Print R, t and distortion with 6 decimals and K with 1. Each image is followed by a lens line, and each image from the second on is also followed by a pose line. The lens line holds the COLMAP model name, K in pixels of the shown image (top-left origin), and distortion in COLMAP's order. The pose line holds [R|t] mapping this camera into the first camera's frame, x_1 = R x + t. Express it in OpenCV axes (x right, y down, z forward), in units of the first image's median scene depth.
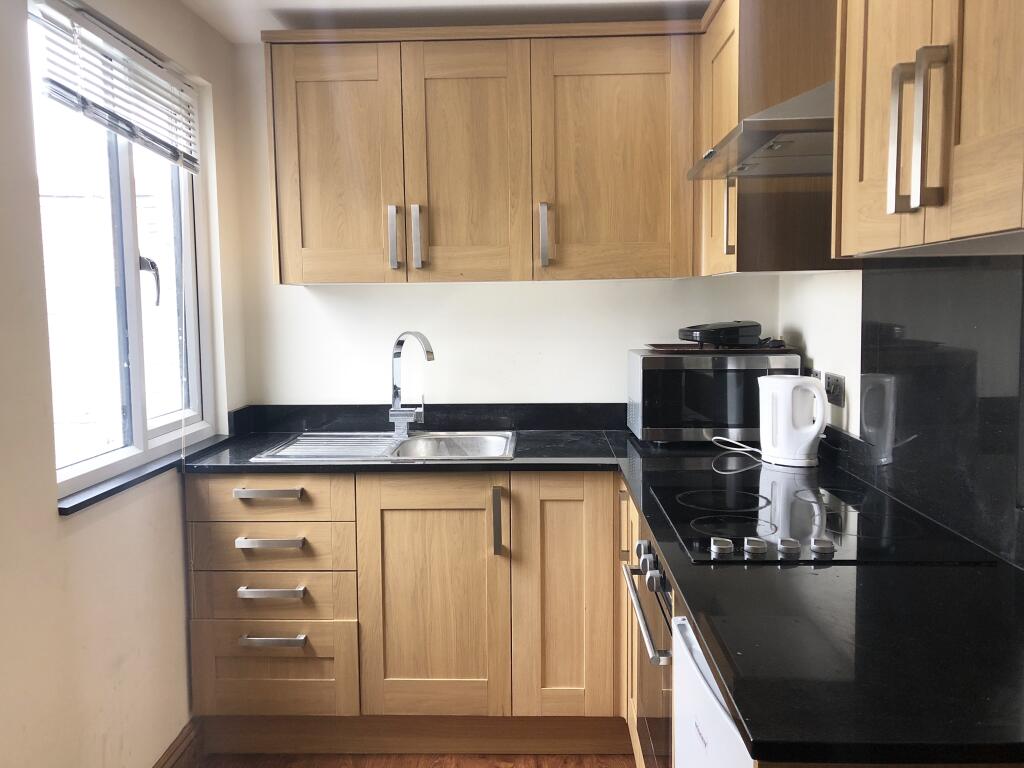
lens RADIAL K [[815.6, 0, 518.6], [0, 815.6, 381.9], [0, 0, 1]] dist [0.032719, -0.047494]
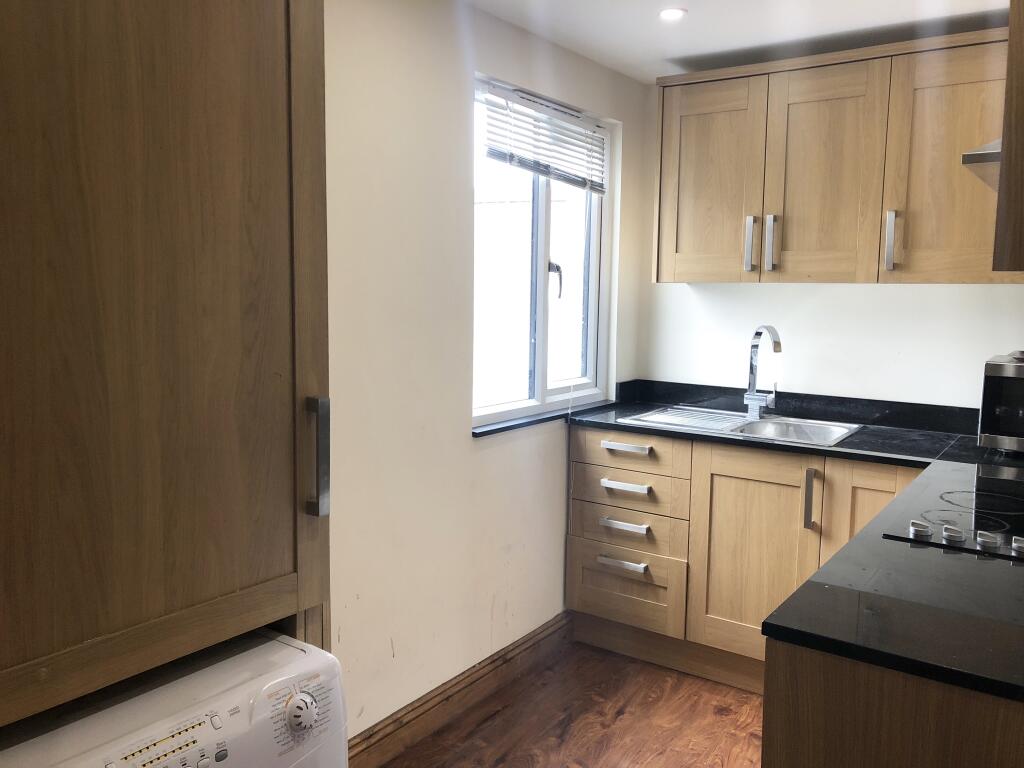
lens RADIAL K [[815.6, 0, 508.3], [0, 815.6, 383.8], [0, 0, 1]] dist [0.032719, -0.047494]
pose [[0.835593, 0.088300, -0.542205, 0.212949], [-0.076174, 0.996087, 0.044824, -0.005496], [0.544041, 0.003847, 0.839050, -0.162016]]
